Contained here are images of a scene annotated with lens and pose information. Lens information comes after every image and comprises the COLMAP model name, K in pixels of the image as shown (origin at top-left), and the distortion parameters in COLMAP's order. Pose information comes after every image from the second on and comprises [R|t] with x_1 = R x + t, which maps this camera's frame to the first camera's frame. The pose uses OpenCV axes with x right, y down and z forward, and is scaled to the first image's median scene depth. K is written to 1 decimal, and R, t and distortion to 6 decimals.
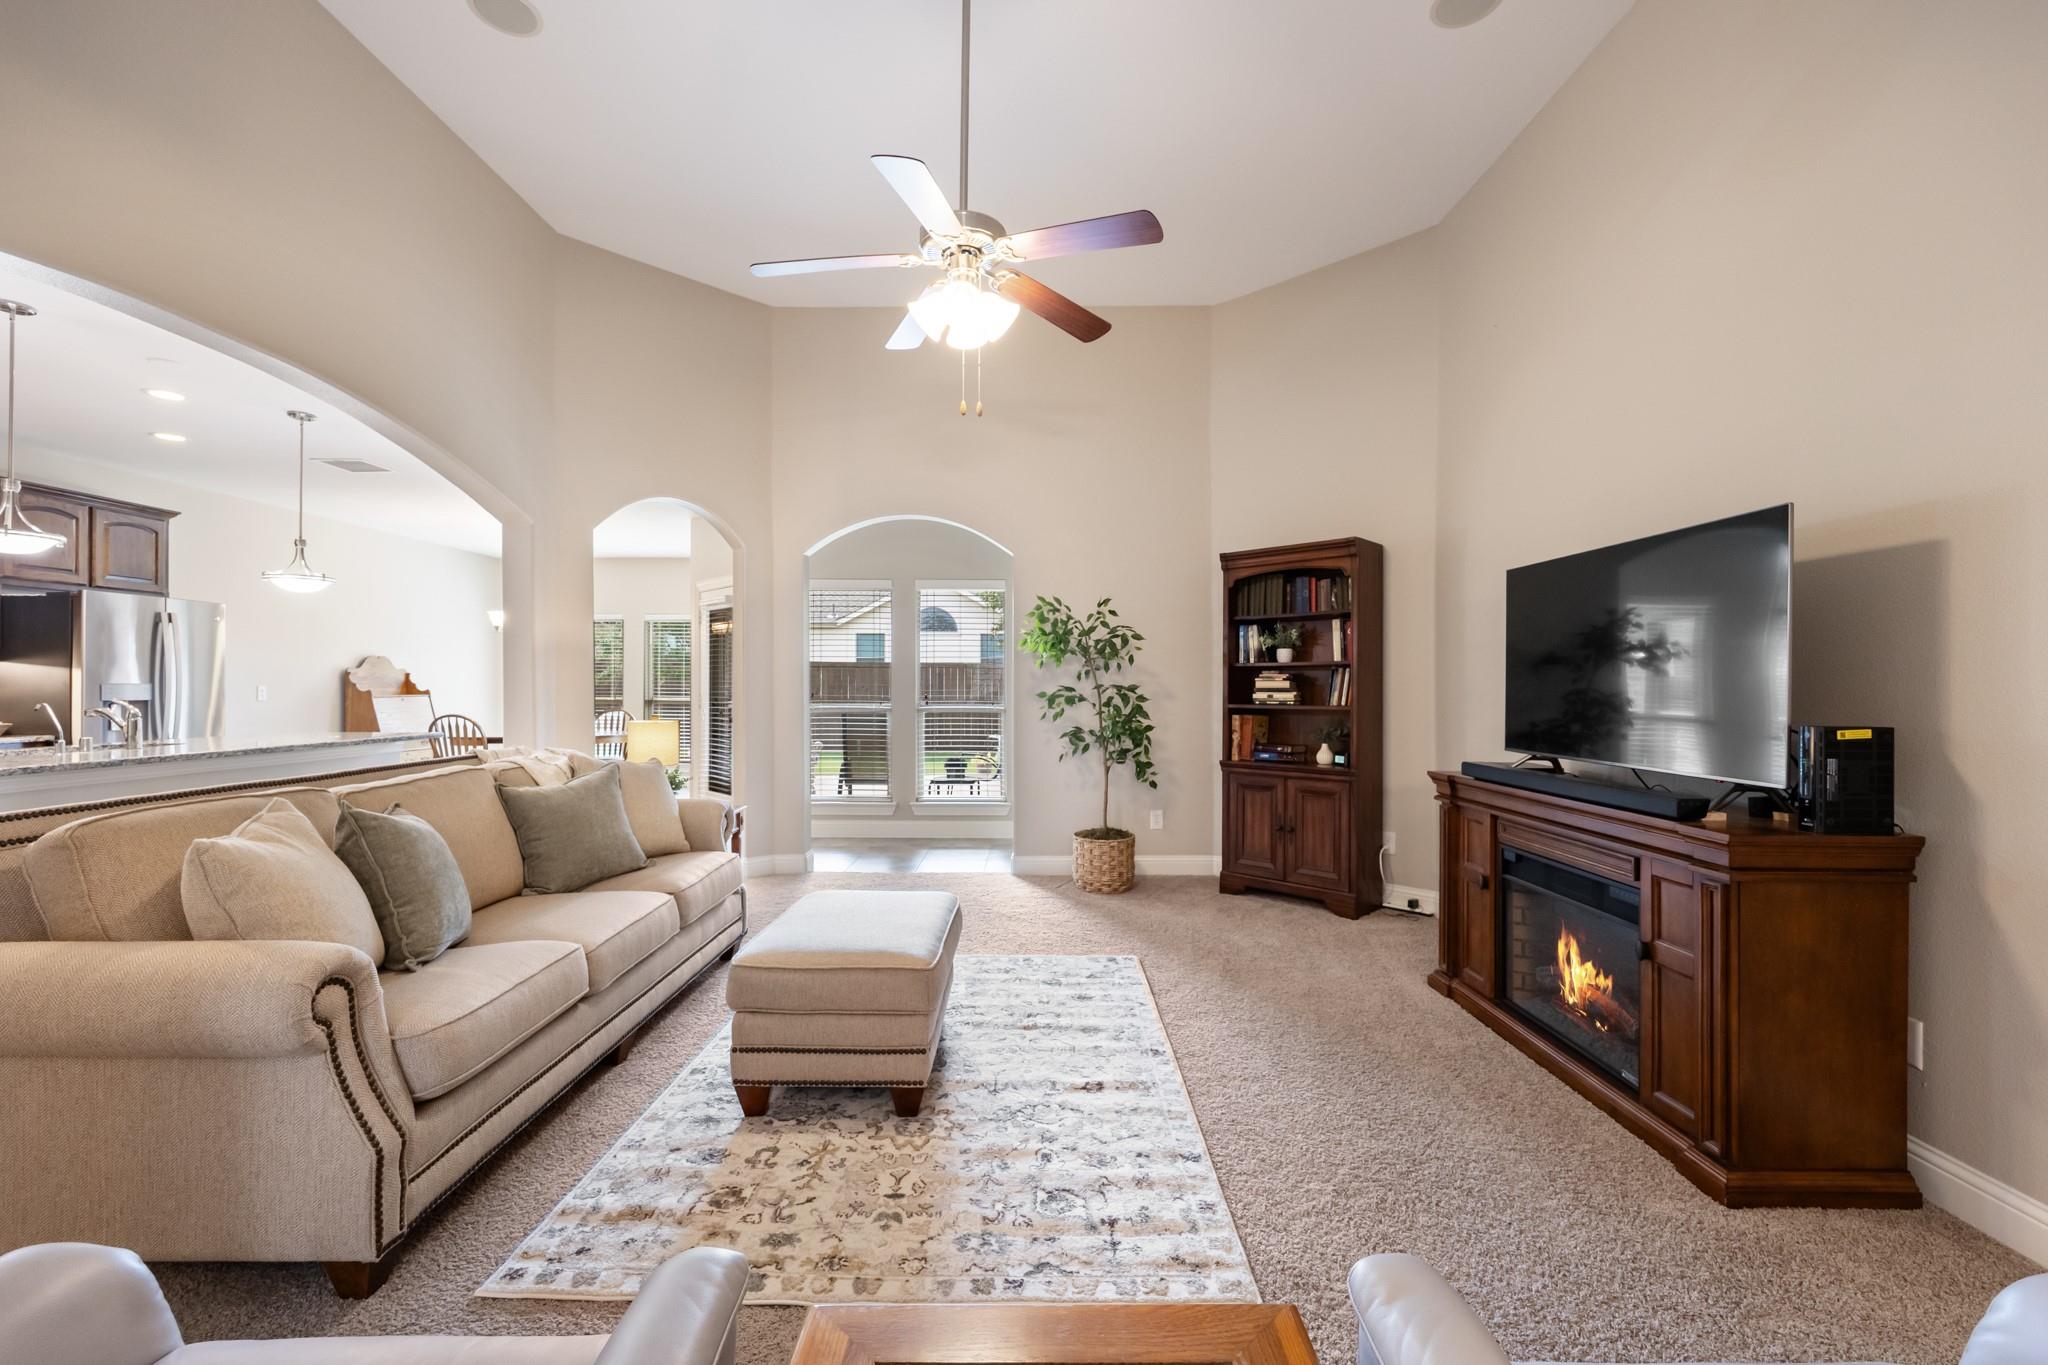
lens RADIAL K [[846.5, 0, 1024.0], [0, 846.5, 682.5], [0, 0, 1]] dist [-0.002103, 0.000584]
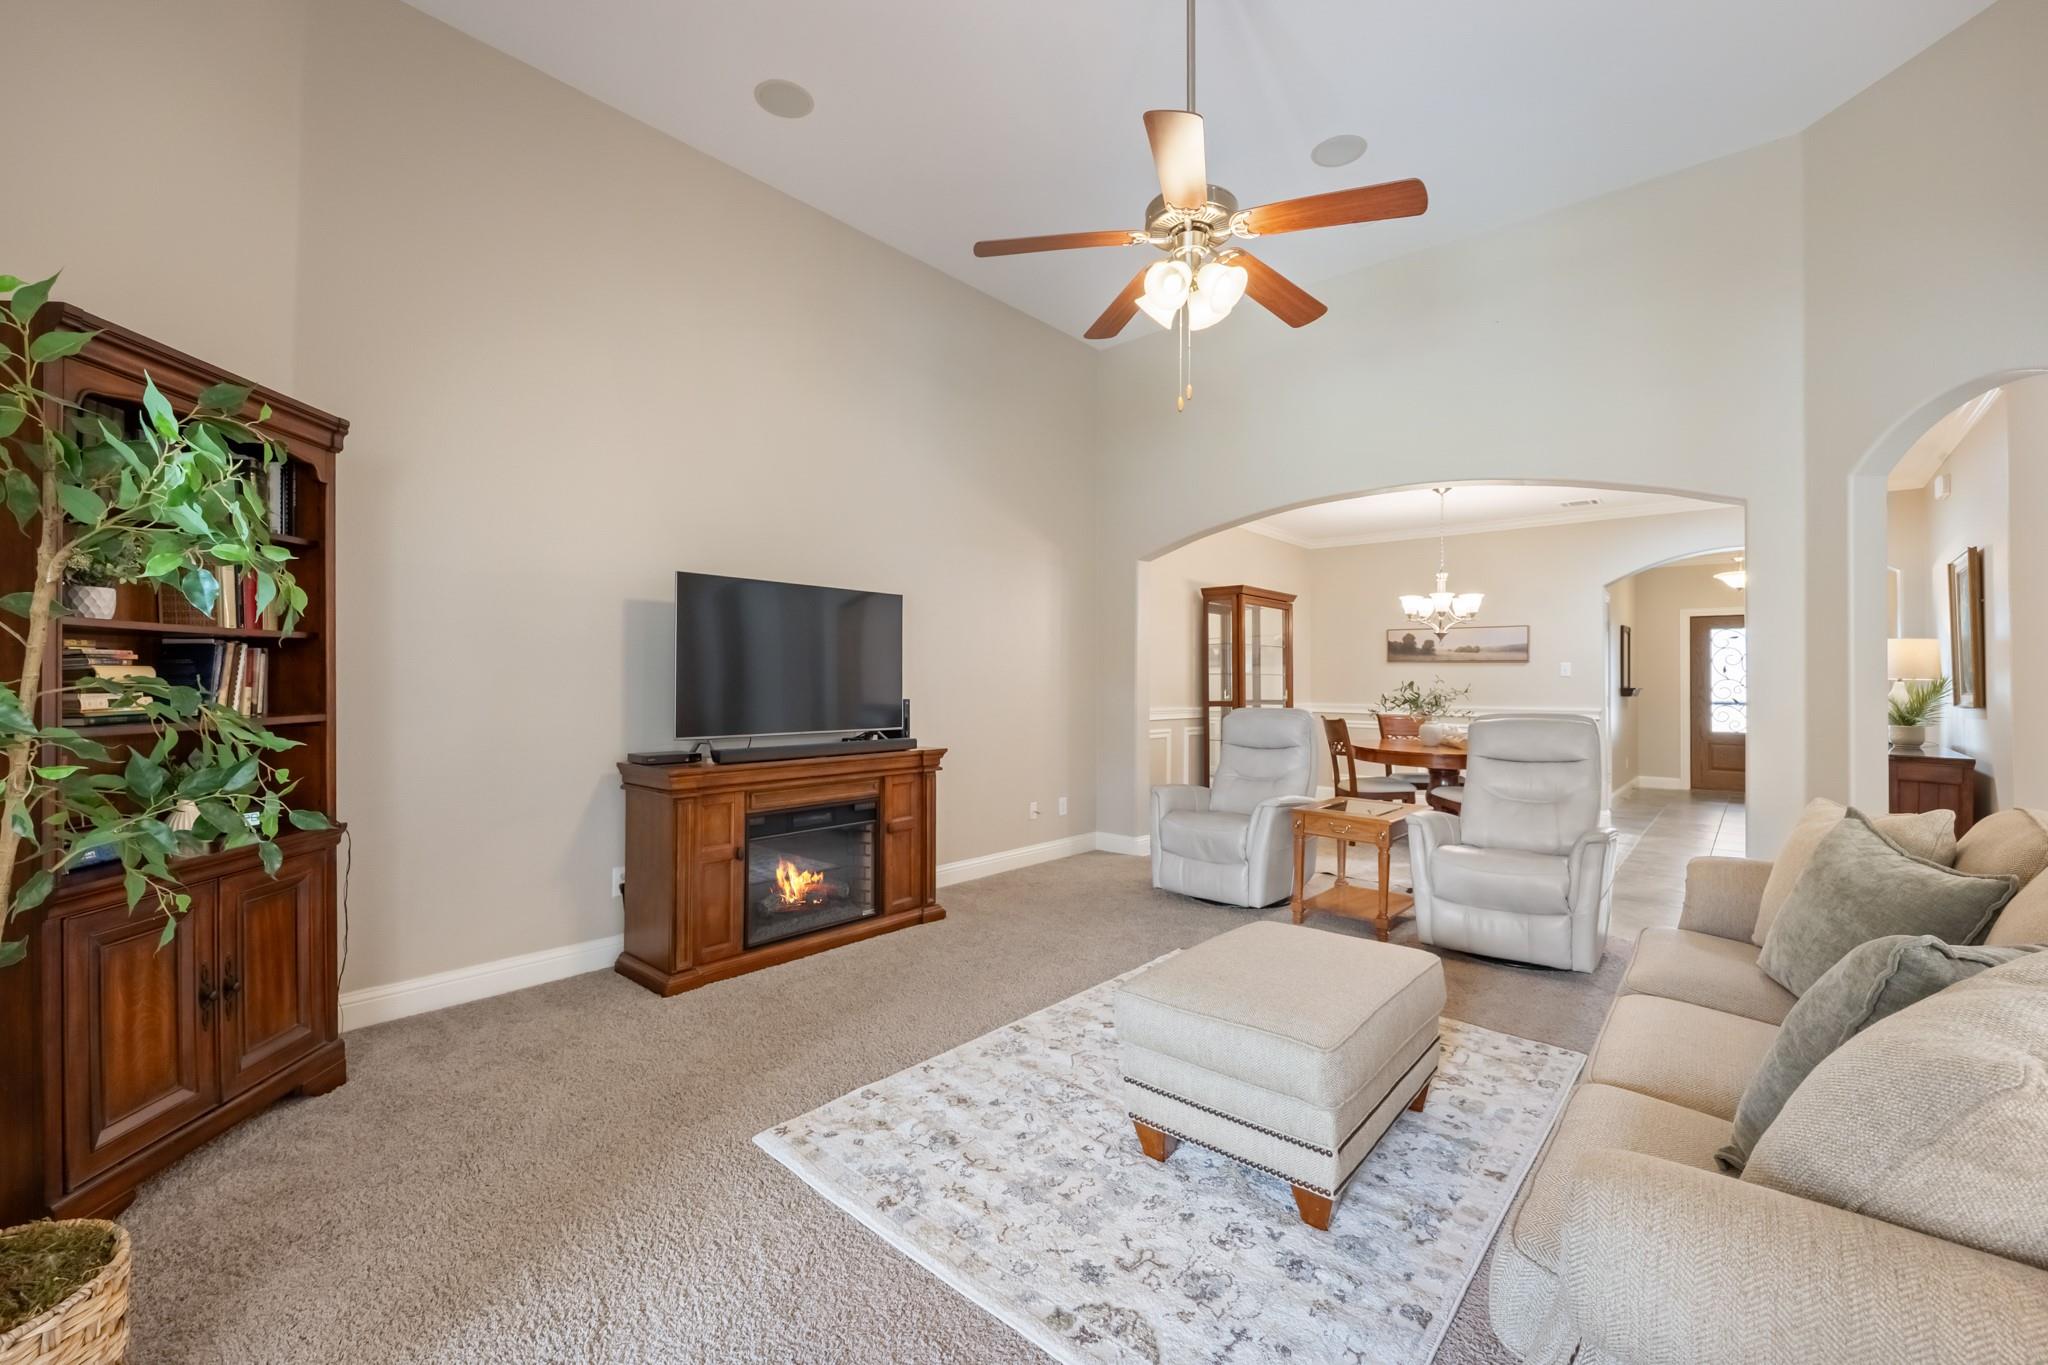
lens RADIAL K [[843.0, 0, 1029.4], [0, 843.0, 670.0], [0, 0, 1]] dist [-0.001735, -0.000048]
pose [[-0.763109, -0.000508, 0.646270, -0.329411], [-0.010674, 0.999873, -0.011819, 0.000476], [-0.646182, -0.015917, -0.763018, 1.107328]]
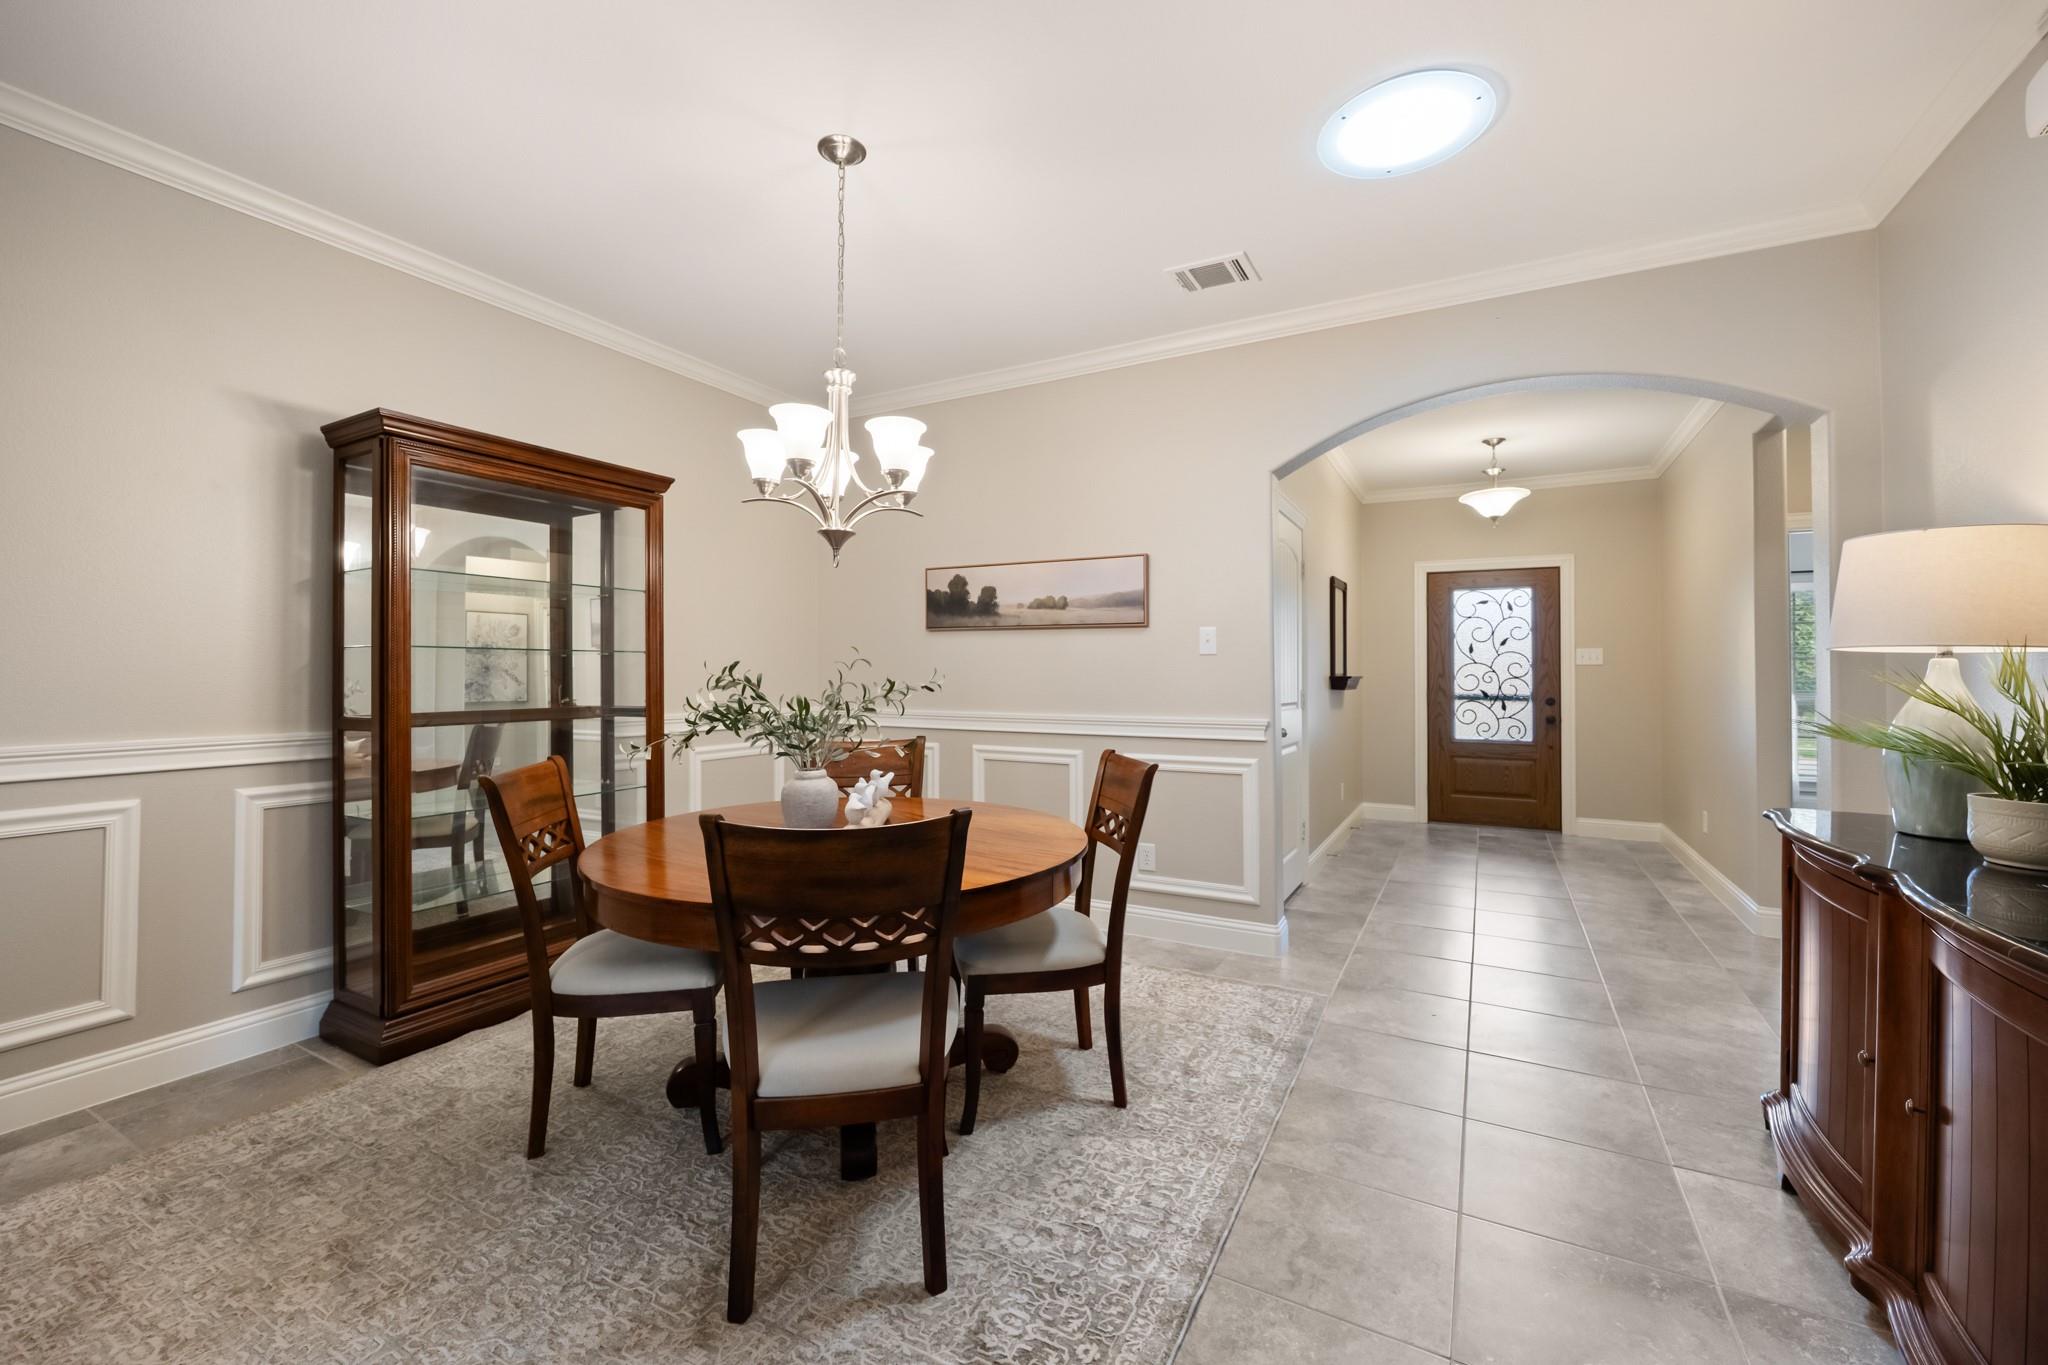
lens RADIAL K [[824.1, 0, 1029.8], [0, 824.1, 671.1], [0, 0, 1]] dist [-0.006806, 0.000172]
pose [[-0.882704, -0.006490, 0.469885, -0.289700], [-0.007301, 0.999973, 0.000094, -0.000084], [-0.469873, -0.003347, -0.882728, -0.040639]]
